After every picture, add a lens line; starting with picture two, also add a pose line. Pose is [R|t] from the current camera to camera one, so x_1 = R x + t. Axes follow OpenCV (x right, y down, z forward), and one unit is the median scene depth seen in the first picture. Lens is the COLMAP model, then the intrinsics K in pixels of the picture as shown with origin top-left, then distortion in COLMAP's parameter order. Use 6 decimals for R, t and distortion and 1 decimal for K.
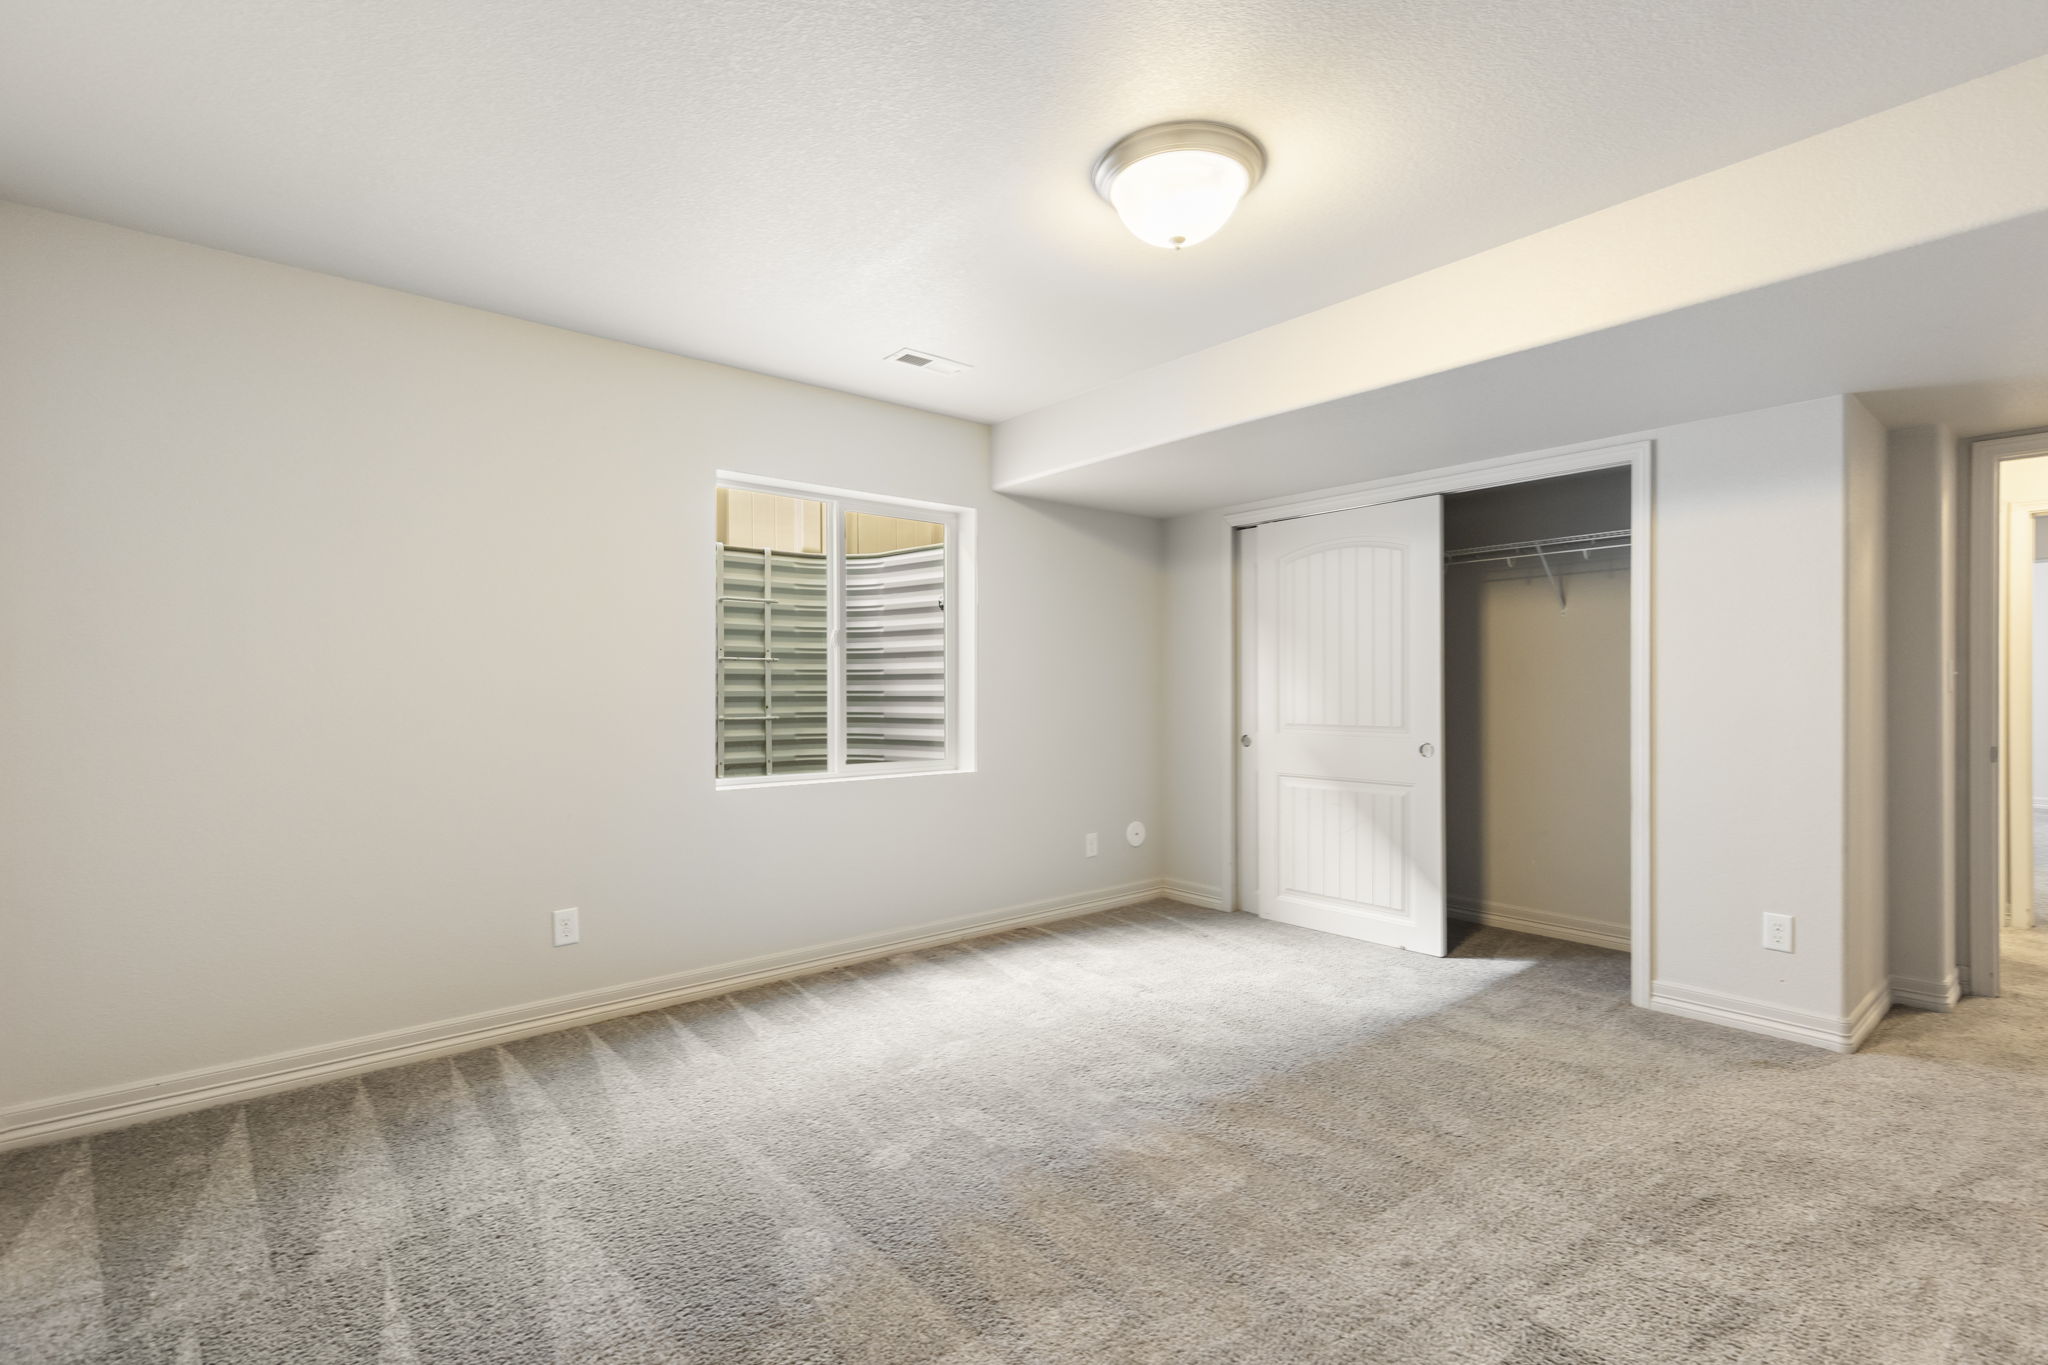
lens RADIAL K [[945.7, 0, 1023.0], [0, 945.7, 700.7], [0, 0, 1]] dist [0.015773, -0.000018]
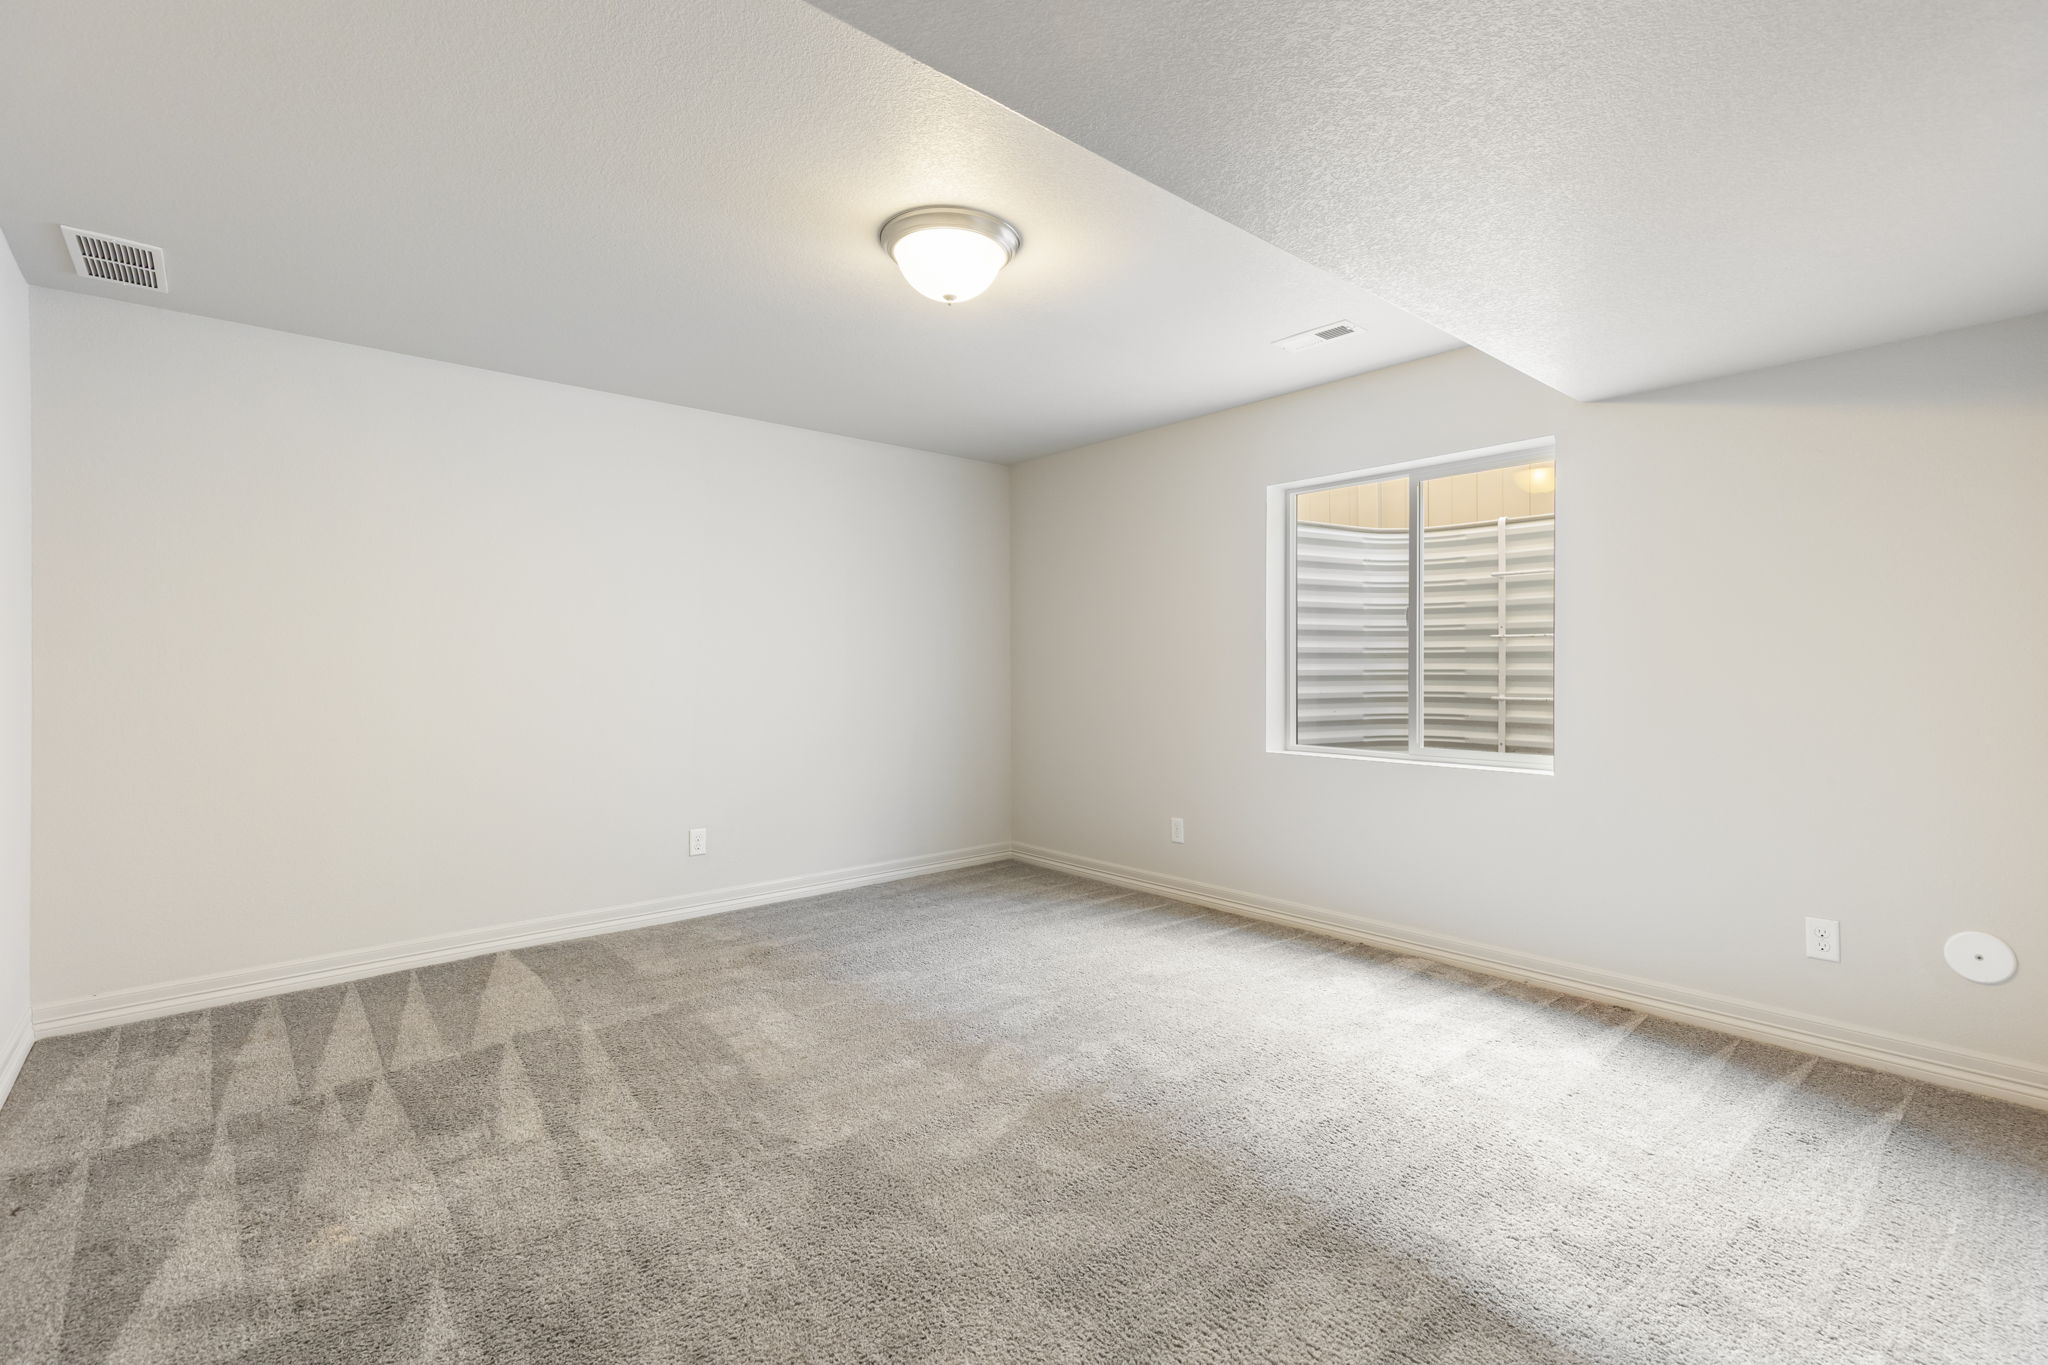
lens RADIAL K [[924.8, 0, 1036.1], [0, 924.8, 671.0], [0, 0, 1]] dist [0.003422, 0.000271]
pose [[0.010394, 0.005159, -0.999933, 0.758809], [-0.010851, 0.999928, 0.005046, -0.009761], [0.999887, 0.010798, 0.010449, 0.617234]]
